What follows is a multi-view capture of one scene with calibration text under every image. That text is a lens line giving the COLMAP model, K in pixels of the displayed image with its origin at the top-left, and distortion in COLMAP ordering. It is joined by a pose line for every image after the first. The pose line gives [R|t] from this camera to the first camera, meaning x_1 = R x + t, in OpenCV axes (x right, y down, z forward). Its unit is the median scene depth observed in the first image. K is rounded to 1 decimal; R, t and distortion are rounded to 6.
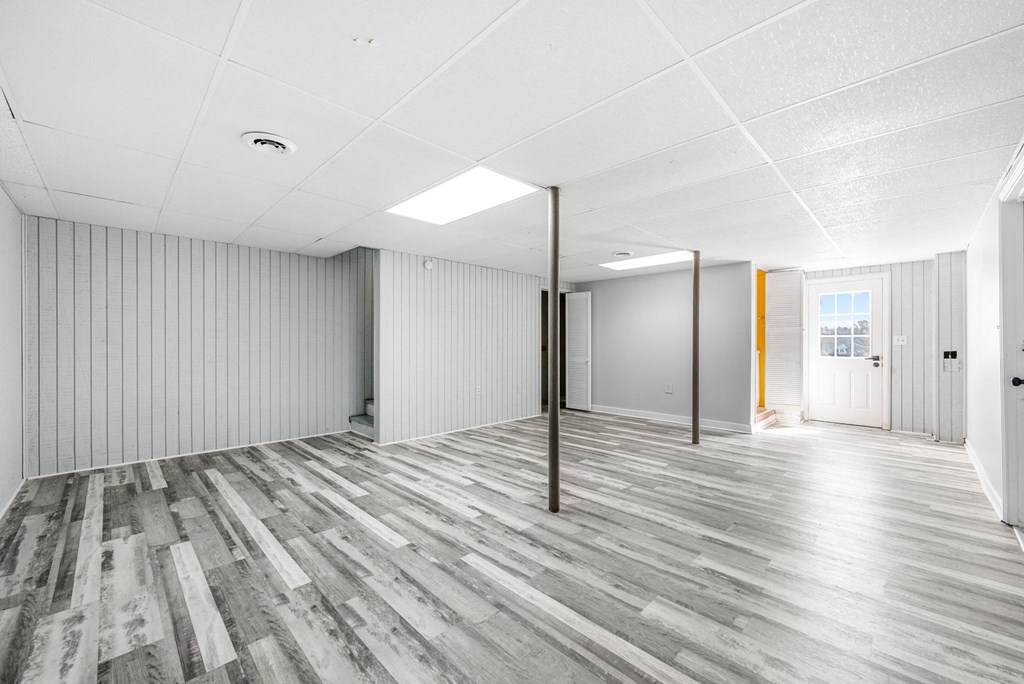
lens RADIAL K [[377.0, 0, 512.0], [0, 377.0, 342.0], [0, 0, 1]] dist [0.001065, 0.000431]
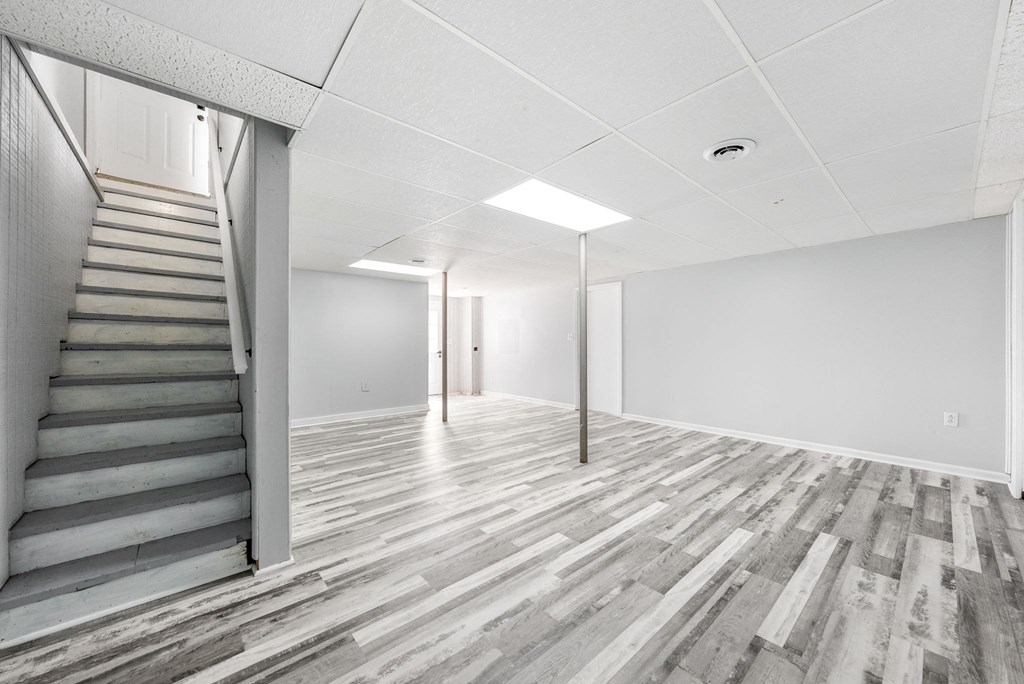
lens RADIAL K [[373.7, 0, 511.5], [0, 373.7, 330.4], [0, 0, 1]] dist [0.000086, -0.000112]
pose [[0.102645, 0.033059, 0.994169, -1.549141], [-0.001575, 0.999452, -0.033072, 0.008224], [-0.994717, 0.001829, 0.102641, 1.339372]]
